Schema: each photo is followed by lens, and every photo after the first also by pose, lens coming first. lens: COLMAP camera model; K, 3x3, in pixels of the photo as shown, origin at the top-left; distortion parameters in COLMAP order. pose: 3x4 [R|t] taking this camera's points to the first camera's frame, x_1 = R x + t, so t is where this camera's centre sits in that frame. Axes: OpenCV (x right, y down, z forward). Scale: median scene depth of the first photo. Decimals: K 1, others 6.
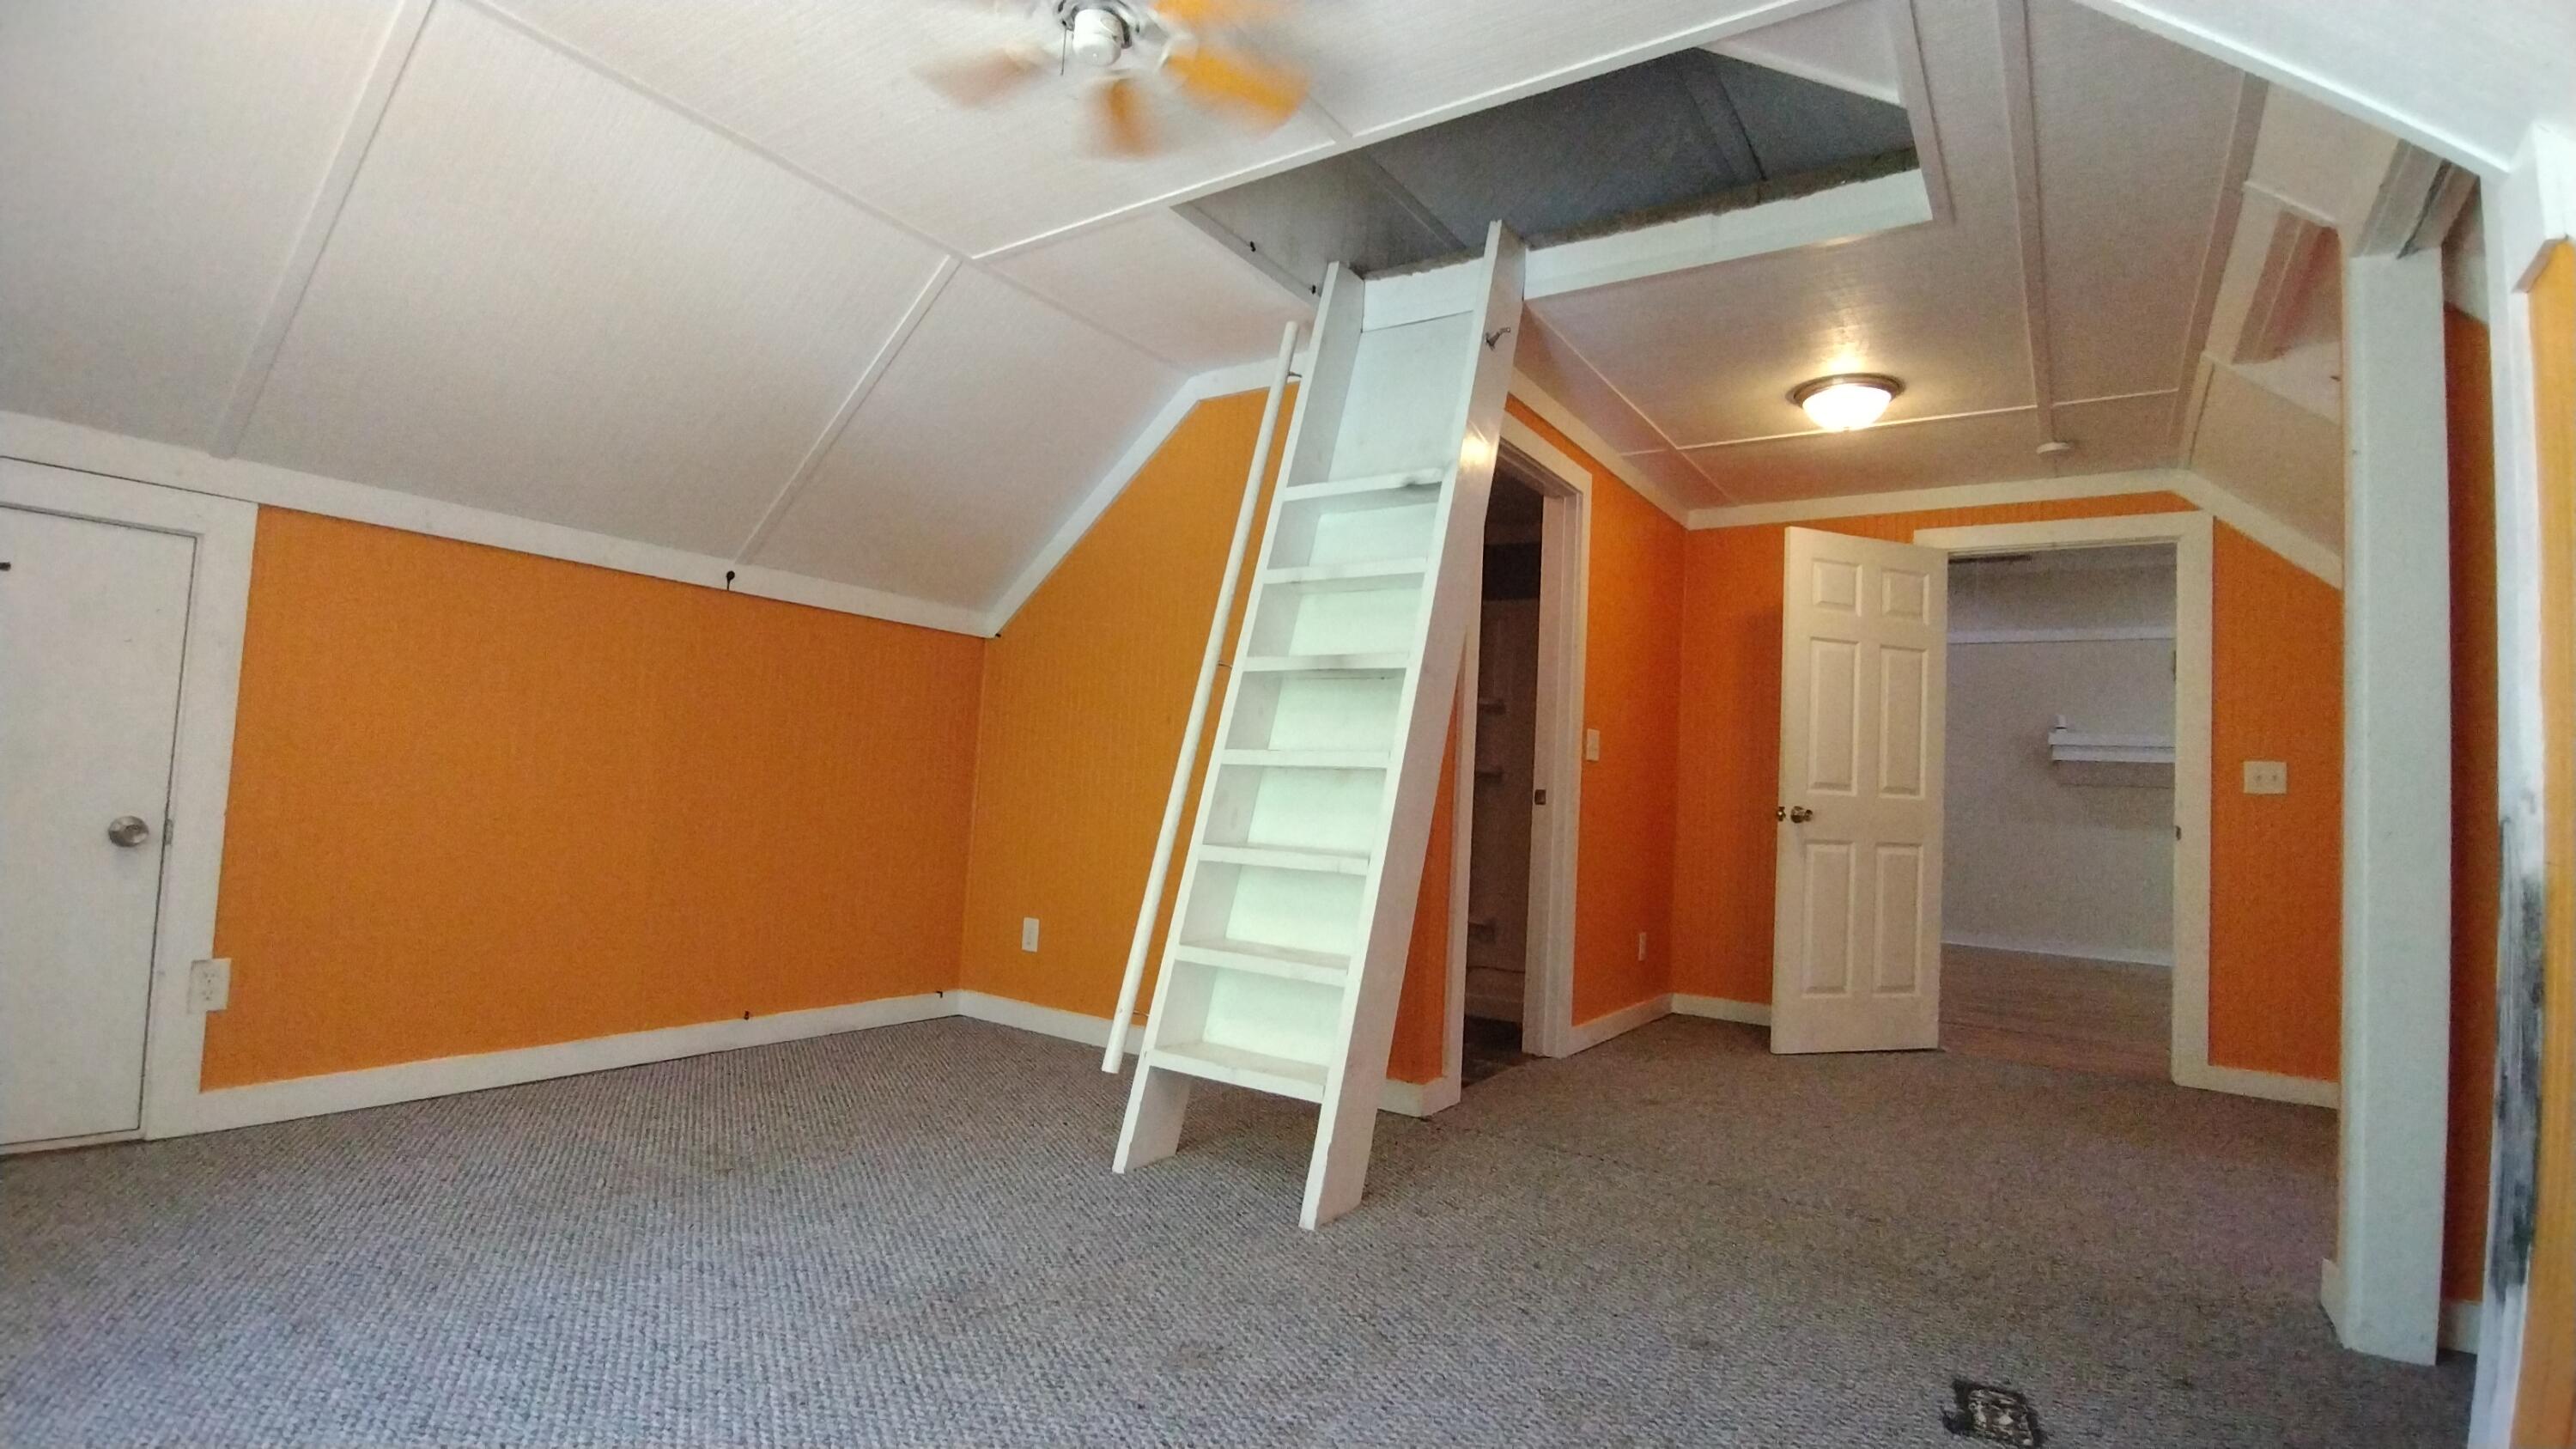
lens RADIAL K [[1174.0, 0, 1291.0], [0, 1174.0, 726.0], [0, 0, 1]] dist [-0.010754, 0.001106]
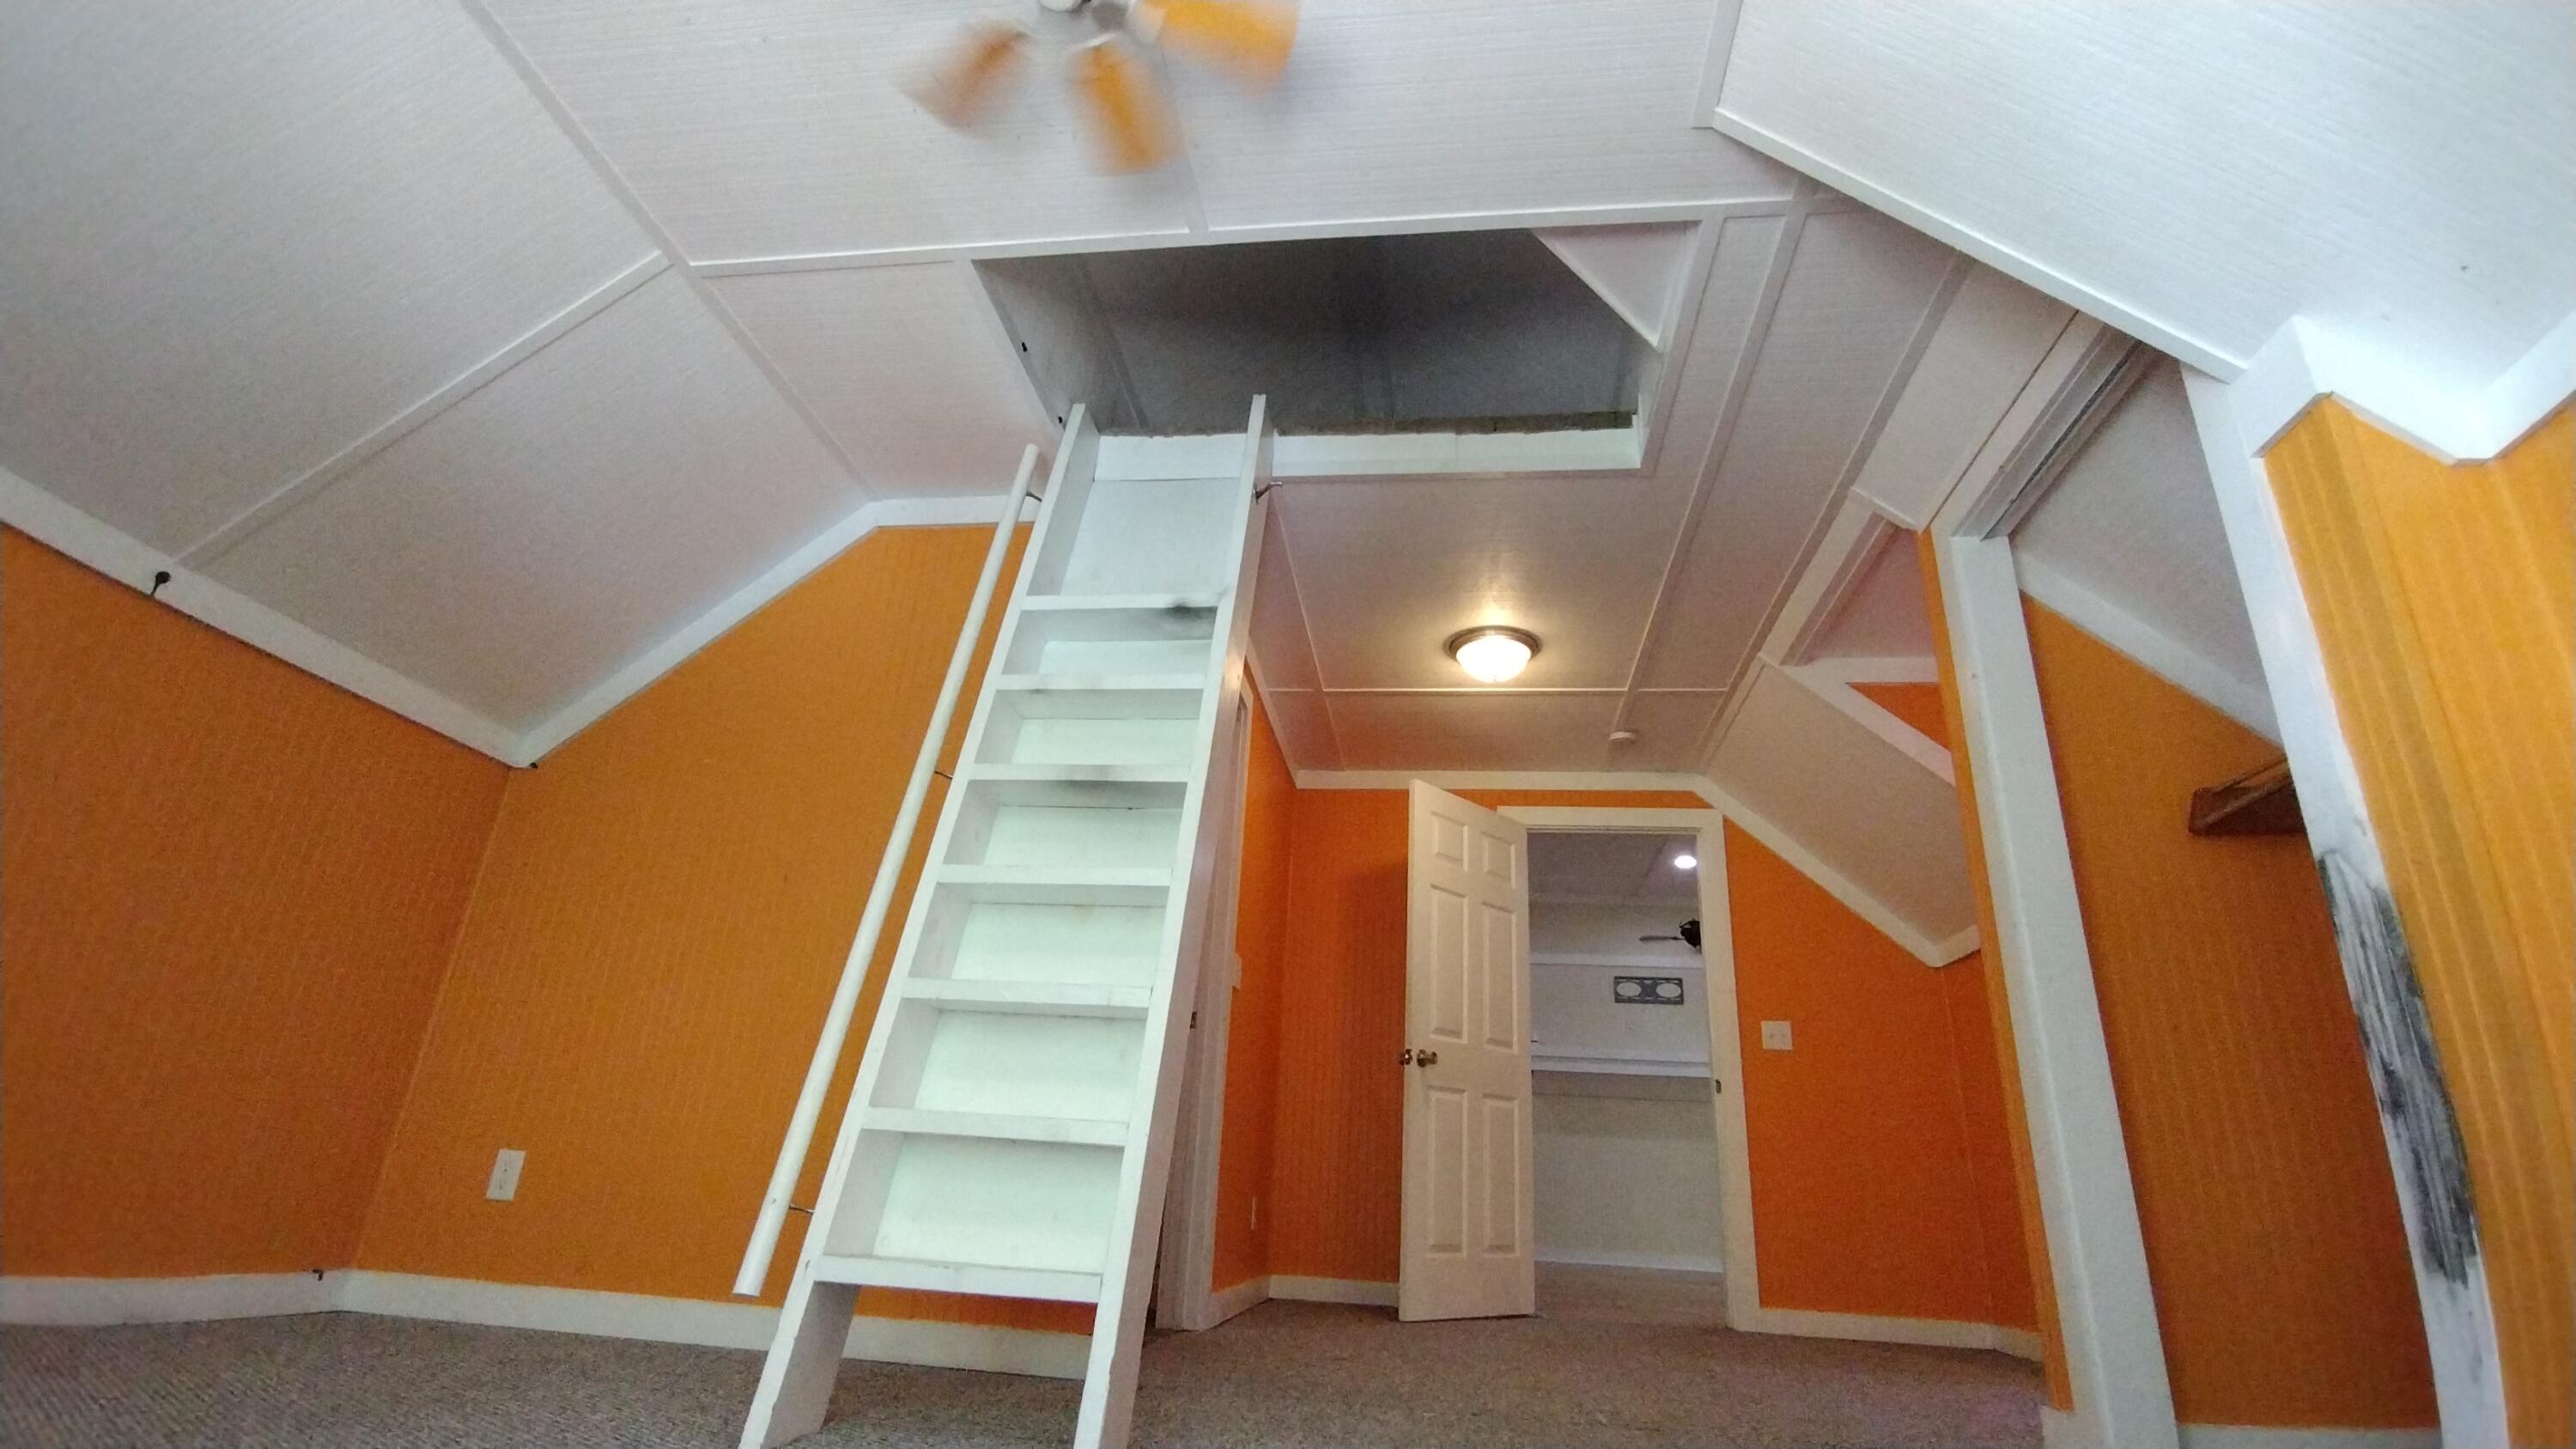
lens RADIAL K [[1174.0, 0, 1285.1], [0, 1174.0, 727.5], [0, 0, 1]] dist [-0.010754, 0.001106]
pose [[0.896886, 0.161648, 0.411661, -0.153224], [-0.037613, 0.955317, -0.293179, 0.124758], [-0.440659, 0.247465, 0.862891, 0.146664]]
